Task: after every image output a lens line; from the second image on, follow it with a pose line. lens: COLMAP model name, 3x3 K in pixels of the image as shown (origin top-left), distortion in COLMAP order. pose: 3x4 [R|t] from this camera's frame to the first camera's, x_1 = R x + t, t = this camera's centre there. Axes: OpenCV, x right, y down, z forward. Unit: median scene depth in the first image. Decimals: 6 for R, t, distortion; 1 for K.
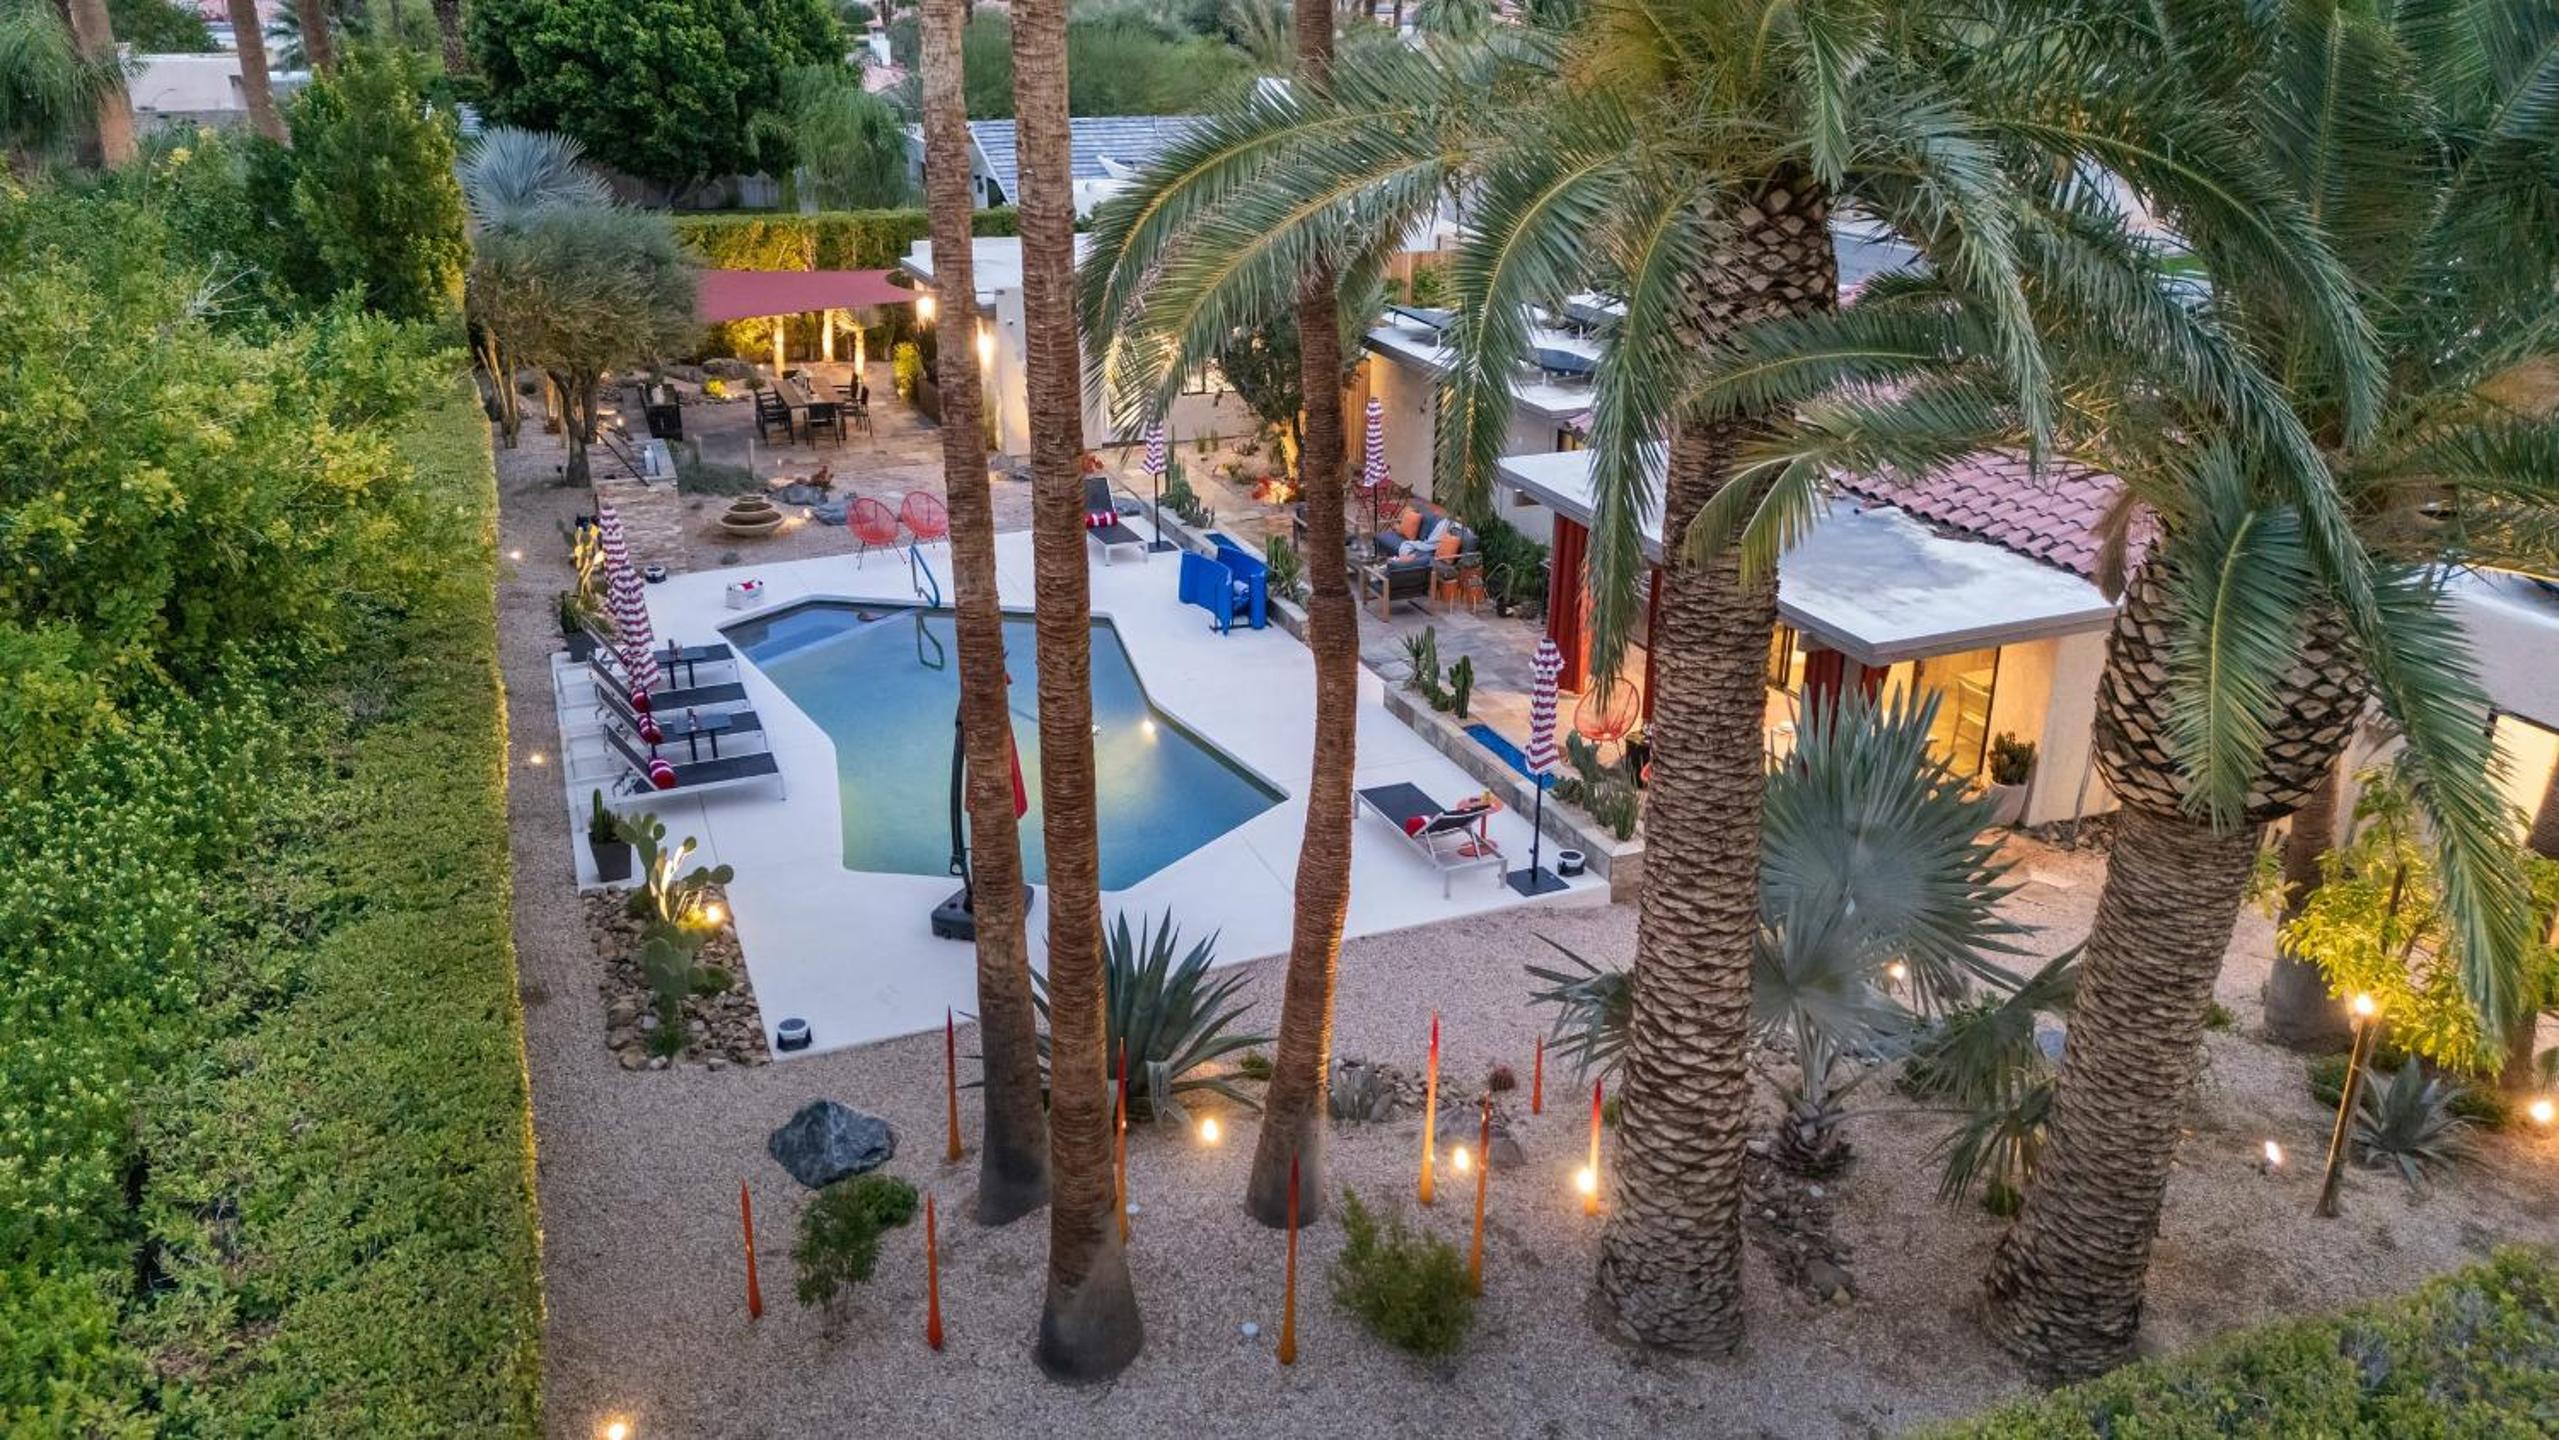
lens RADIAL K [[1935.6, 0, 1279.5], [0, 1935.6, 720.0], [0, 0, 1]] dist [0.204292, -0.401072]
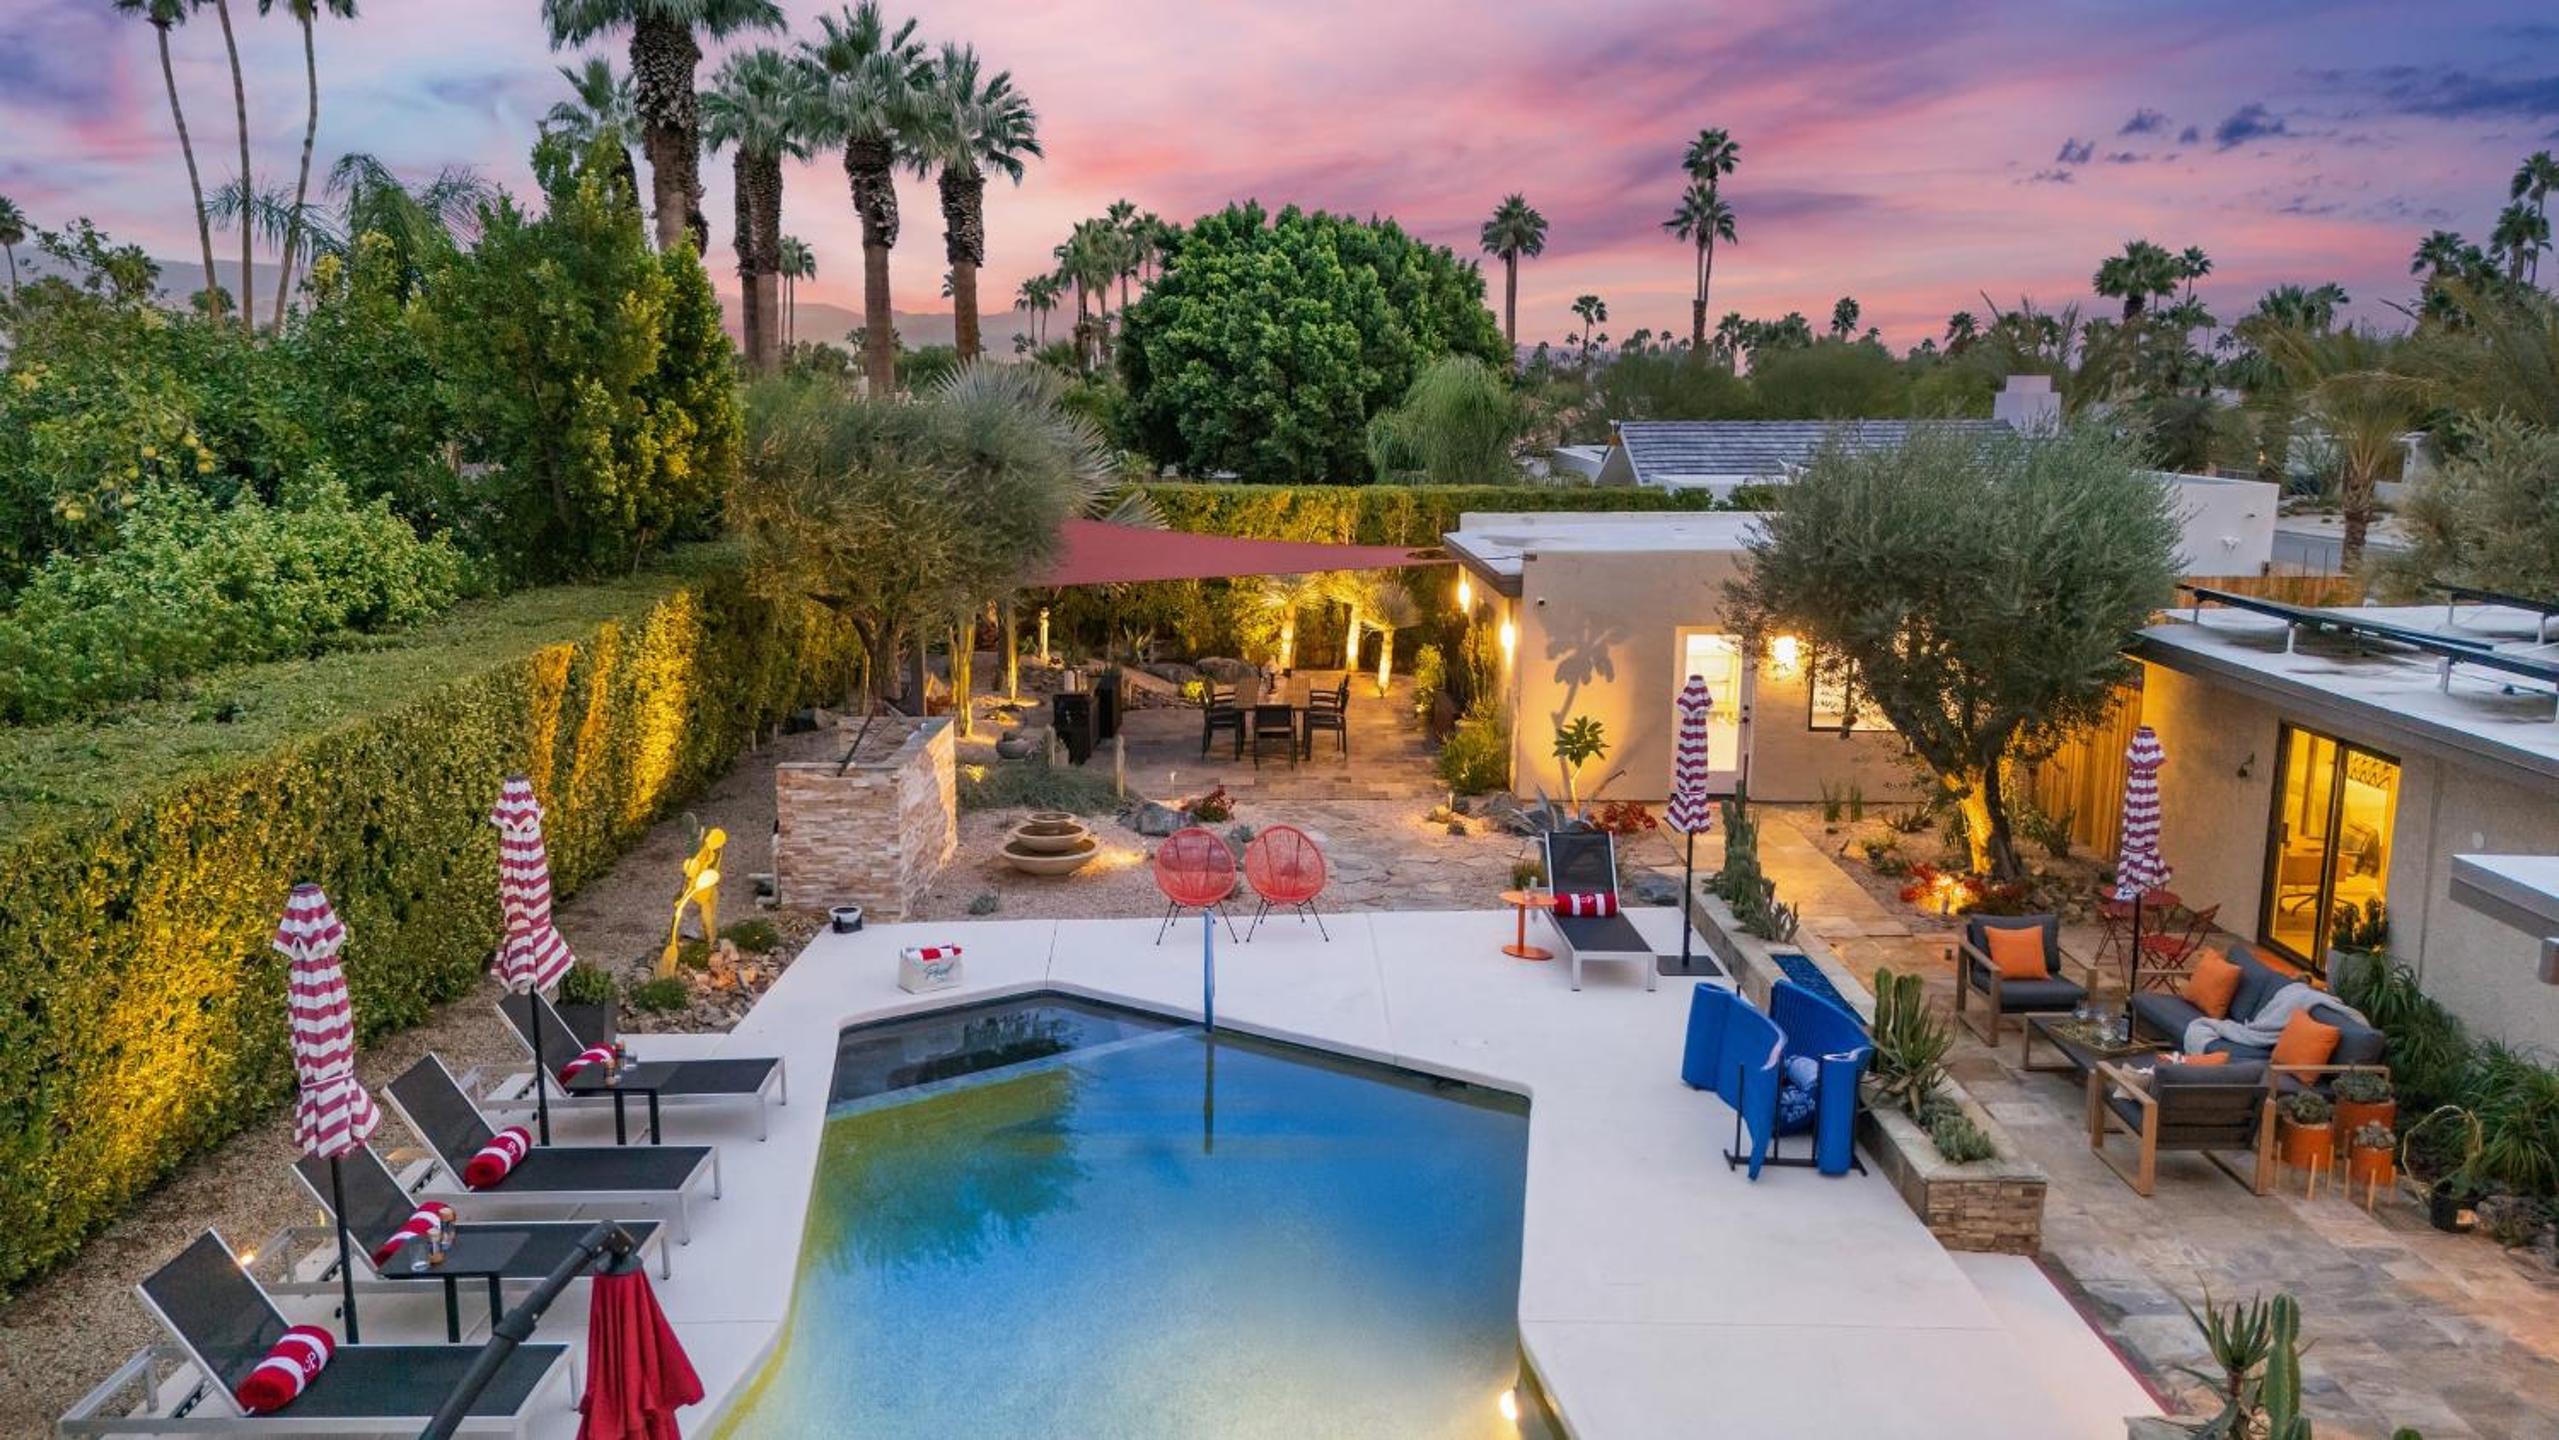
lens RADIAL K [[1886.9, 0, 1273.1], [0, 1886.9, 727.0], [0, 0, 1]] dist [0.085228, -0.074060]
pose [[0.924571, 0.072135, -0.374119, 0.022682], [-0.143152, 0.975741, -0.165640, -0.046167], [0.353095, 0.206702, 0.912468, 0.425813]]
